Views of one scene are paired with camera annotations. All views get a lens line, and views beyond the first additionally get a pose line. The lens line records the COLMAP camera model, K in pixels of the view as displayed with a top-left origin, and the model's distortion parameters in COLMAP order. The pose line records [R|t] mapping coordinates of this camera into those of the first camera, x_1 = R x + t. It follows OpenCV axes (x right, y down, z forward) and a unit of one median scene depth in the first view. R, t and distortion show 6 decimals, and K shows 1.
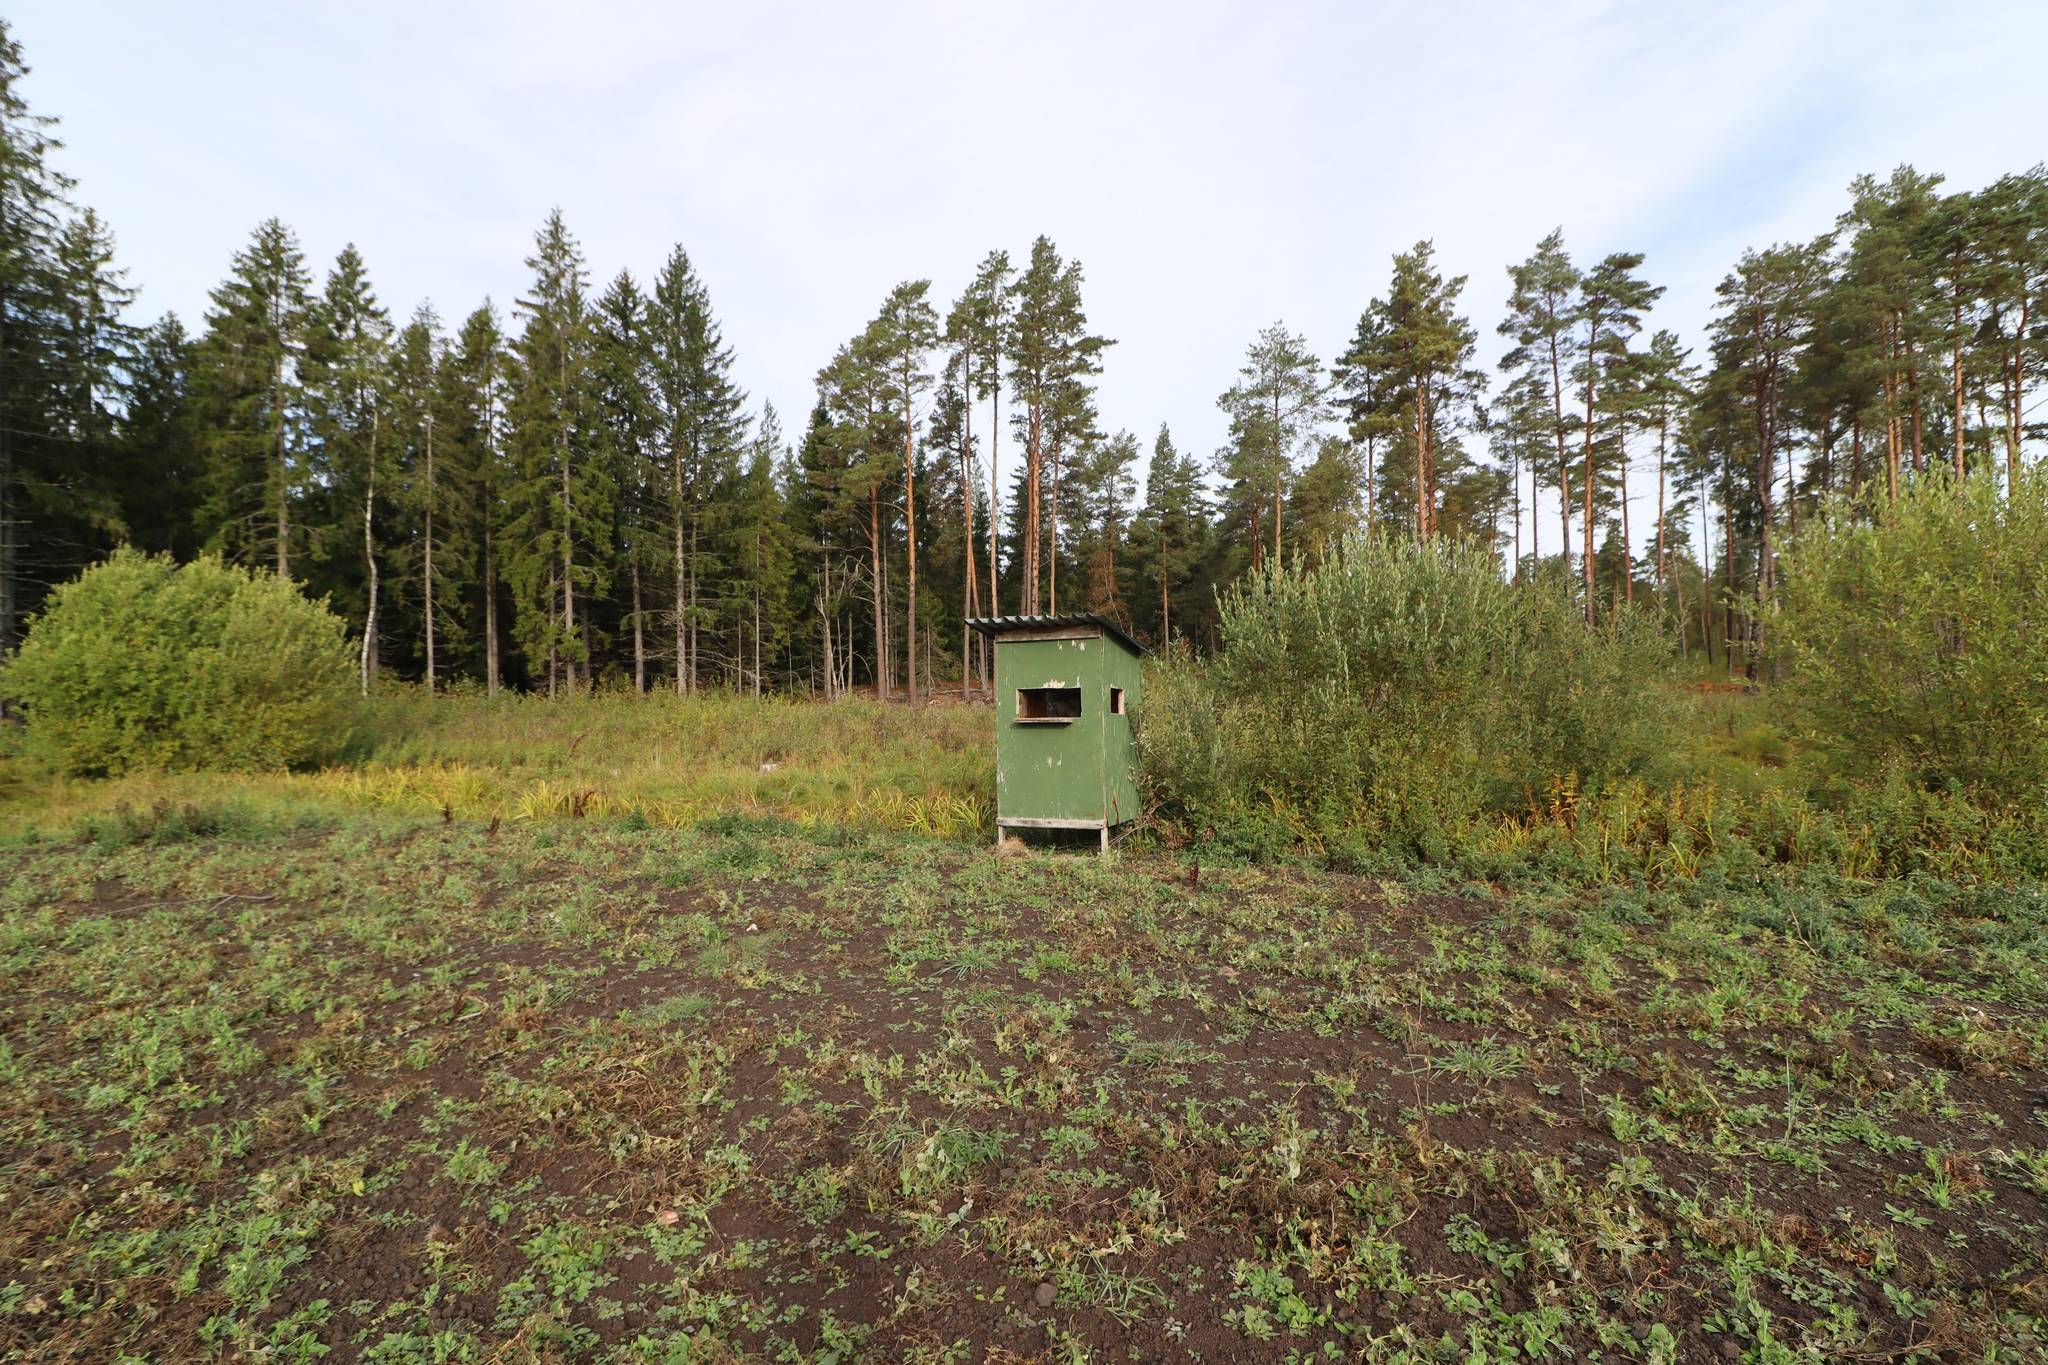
lens RADIAL K [[923.8, 0, 1023.3], [0, 923.8, 670.7], [0, 0, 1]] dist [0.000852, -0.014090]
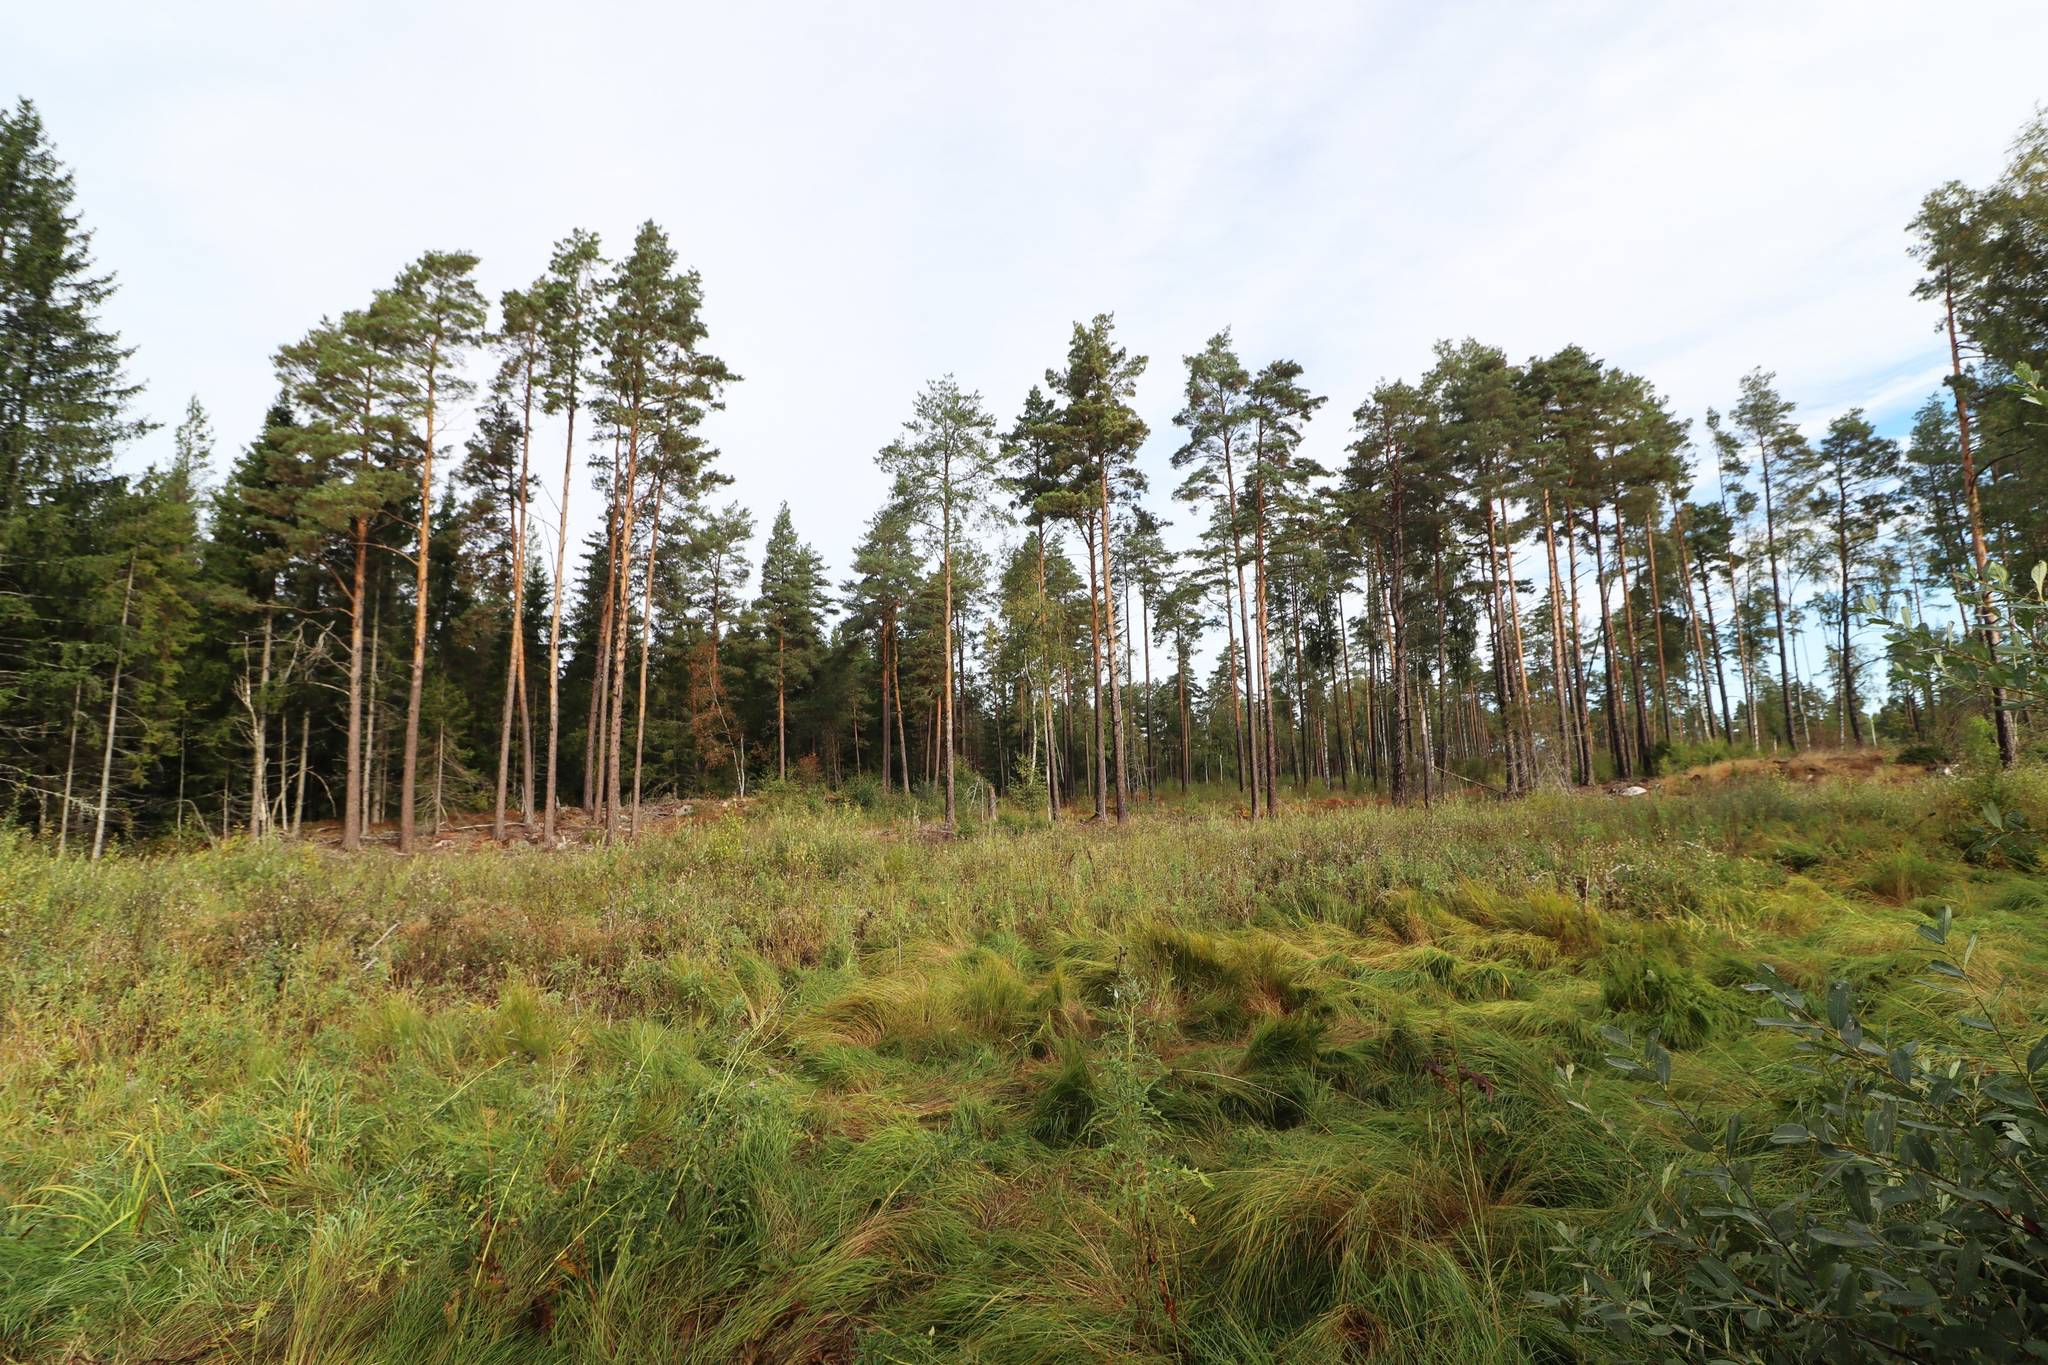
lens RADIAL K [[923.8, 0, 1023.3], [0, 923.8, 670.7], [0, 0, 1]] dist [0.000852, -0.014090]
pose [[0.900291, 0.046796, 0.432765, -0.013153], [0.013039, 0.990859, -0.134270, 0.004857], [-0.435093, 0.126525, 0.891451, 0.203544]]
